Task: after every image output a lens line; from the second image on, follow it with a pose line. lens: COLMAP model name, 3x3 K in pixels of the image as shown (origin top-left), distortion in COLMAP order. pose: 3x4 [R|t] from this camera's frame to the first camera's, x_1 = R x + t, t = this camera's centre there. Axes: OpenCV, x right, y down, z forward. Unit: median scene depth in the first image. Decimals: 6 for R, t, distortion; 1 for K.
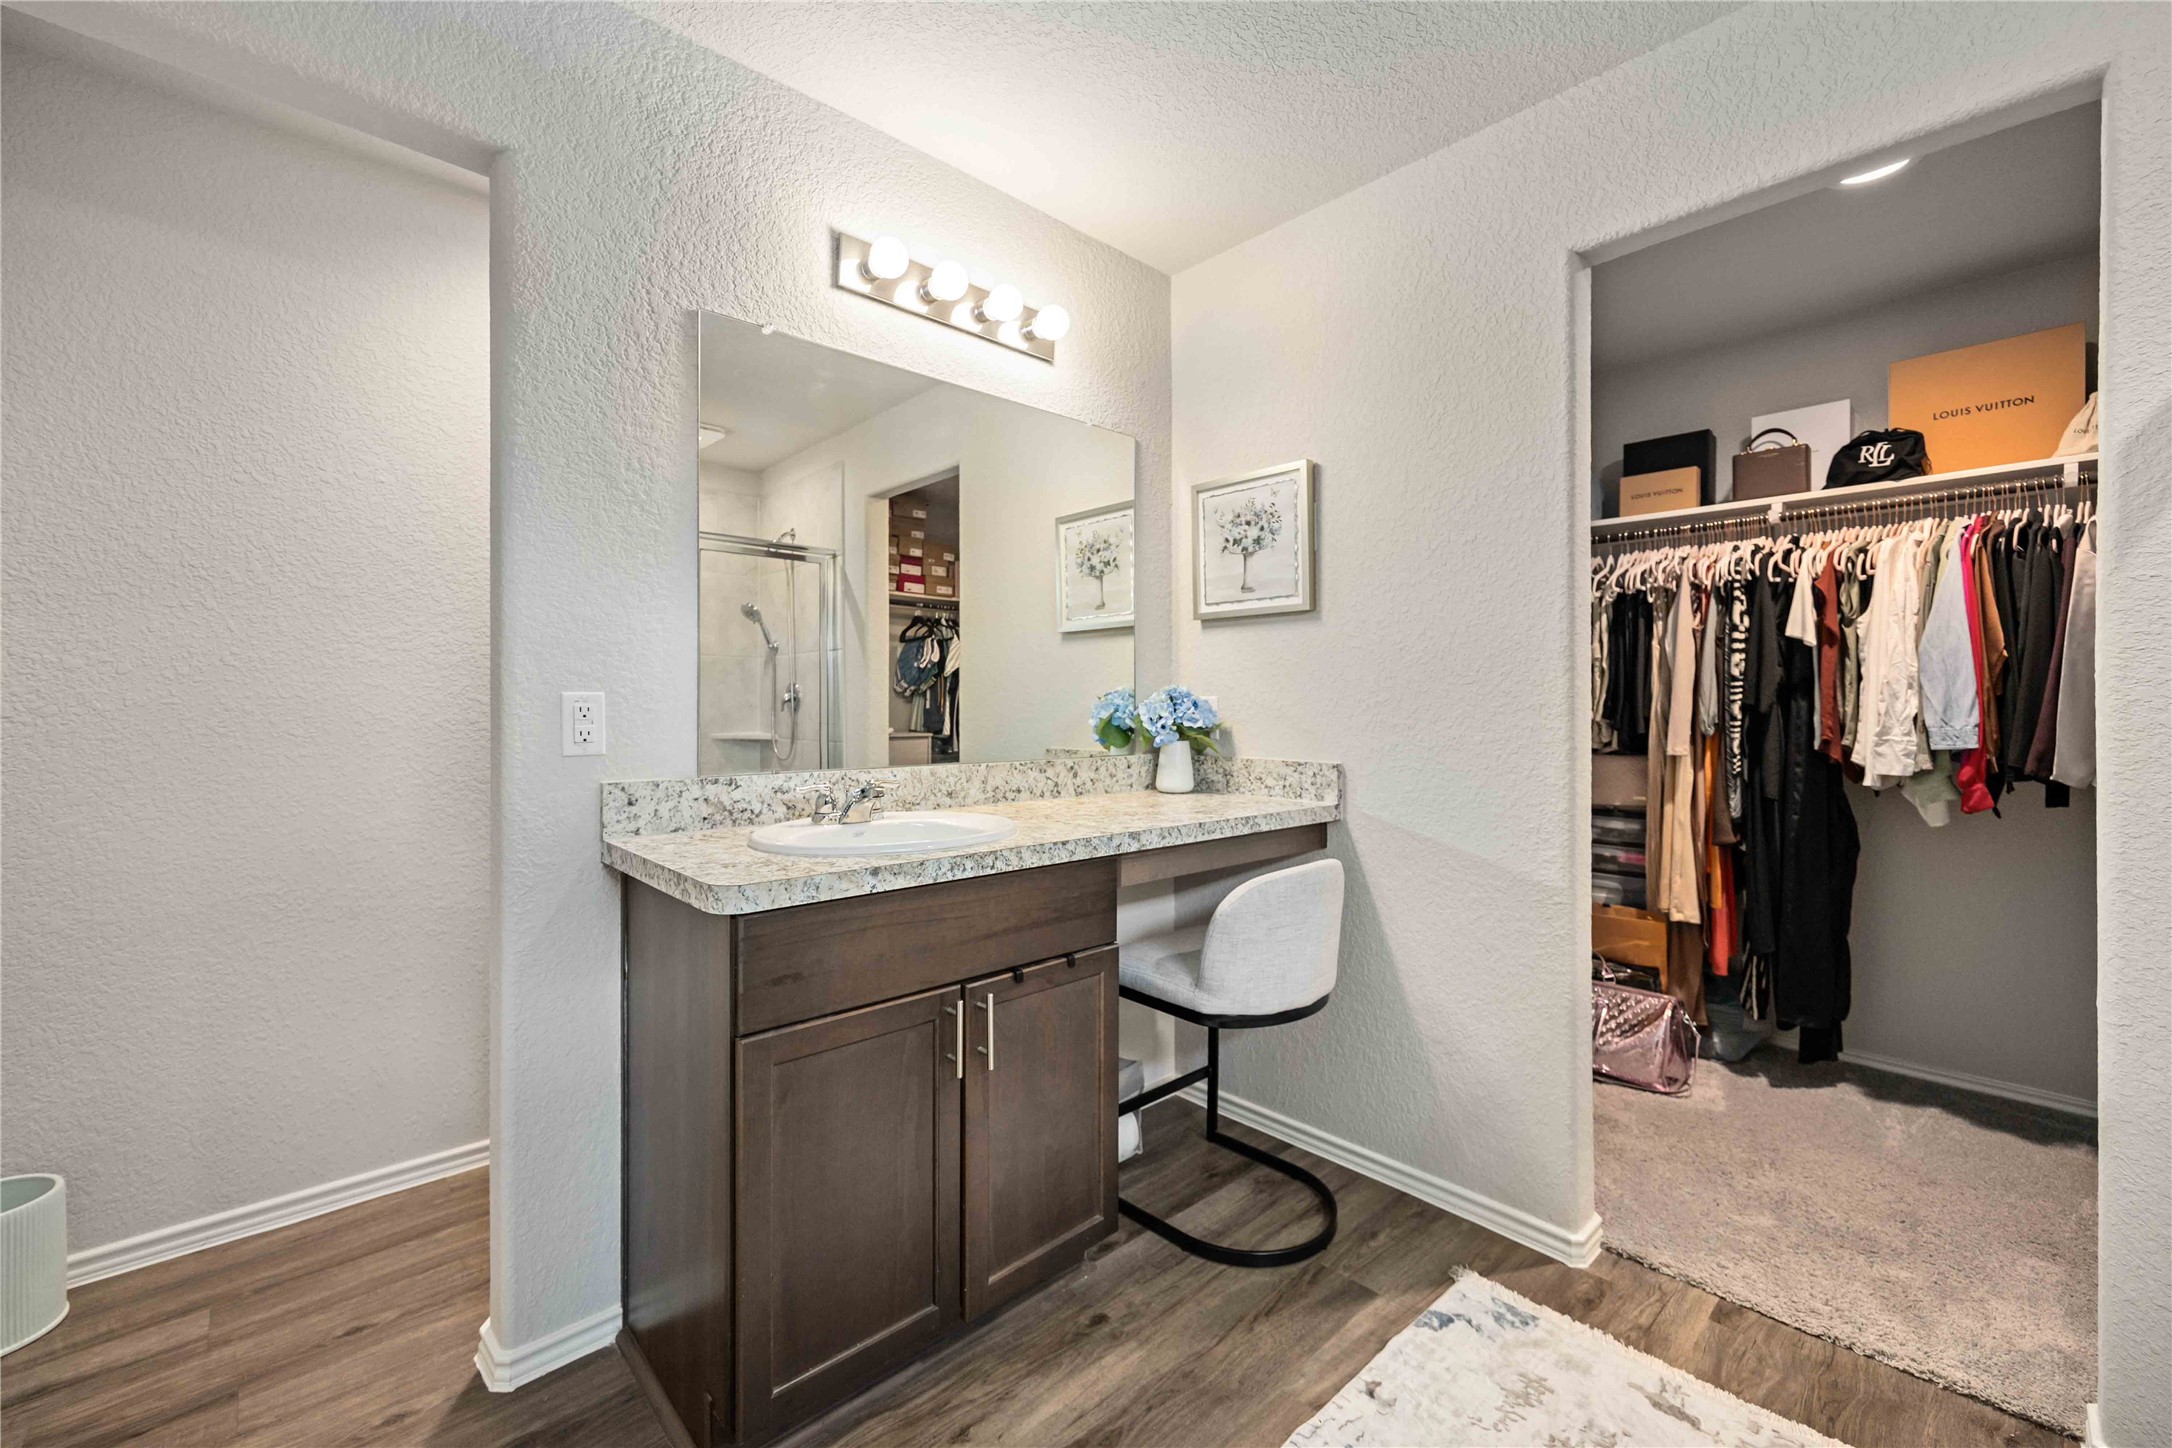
lens RADIAL K [[885.8, 0, 1092.9], [0, 885.8, 702.3], [0, 0, 1]] dist [-0.001868, 0.000006]
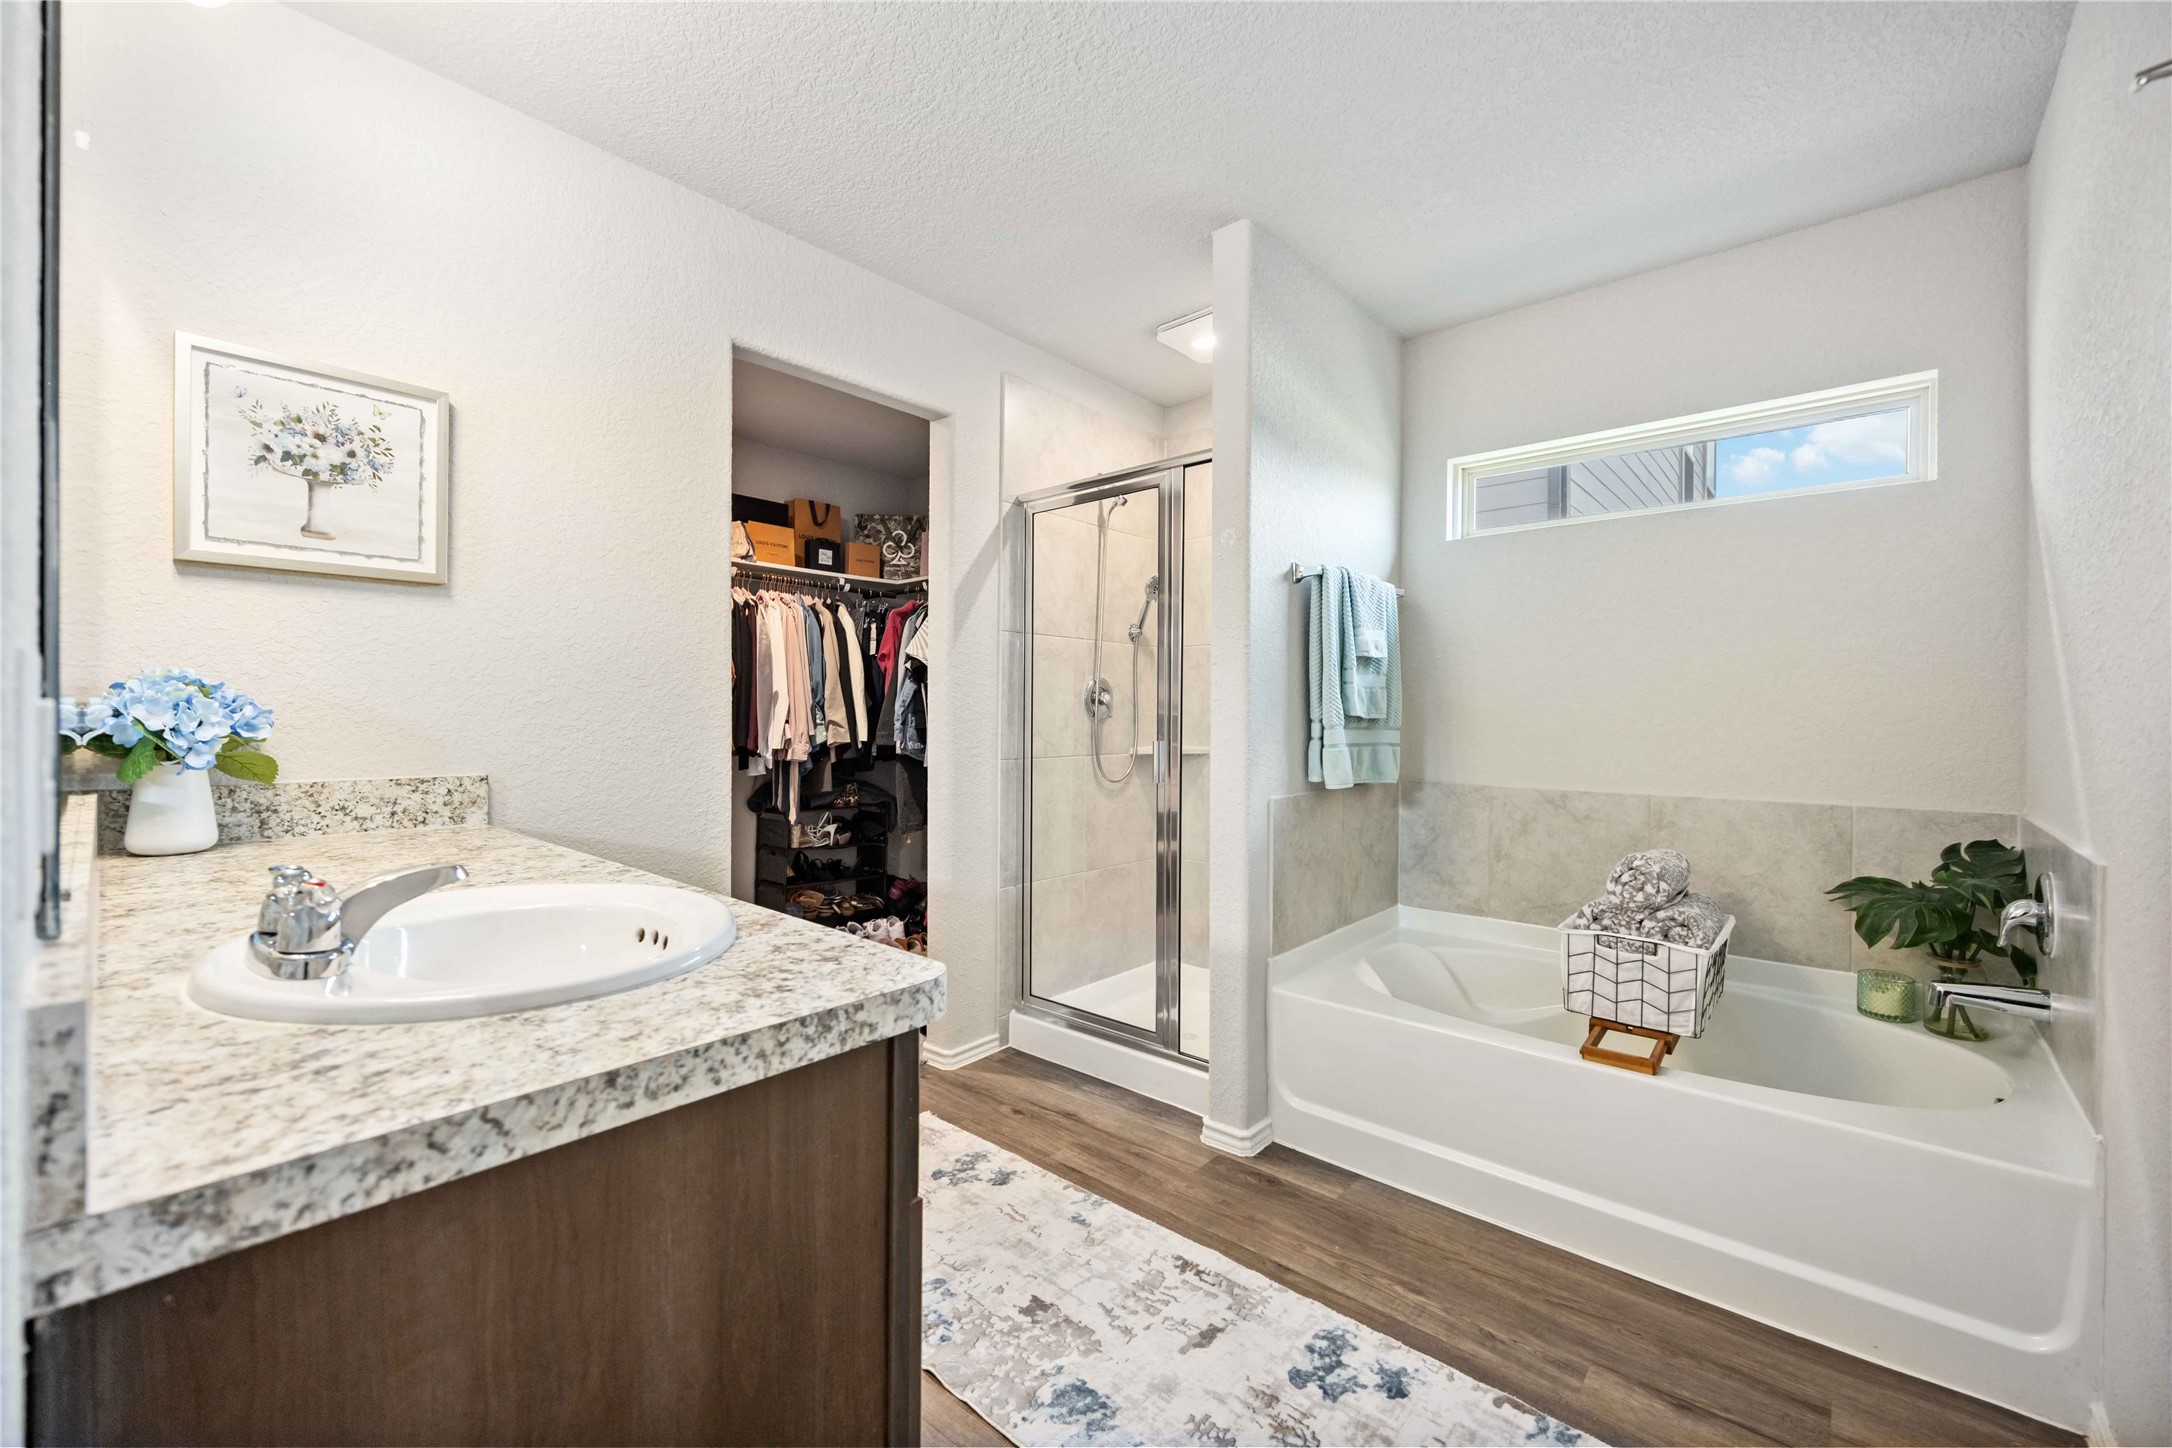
lens RADIAL K [[885.8, 0, 1092.9], [0, 885.8, 702.3], [0, 0, 1]] dist [-0.001868, 0.000006]
pose [[-0.104559, 0.016503, 0.994382, -0.571662], [-0.002631, 0.999854, -0.016870, 0.012385], [-0.994515, -0.004380, -0.104501, 0.483657]]
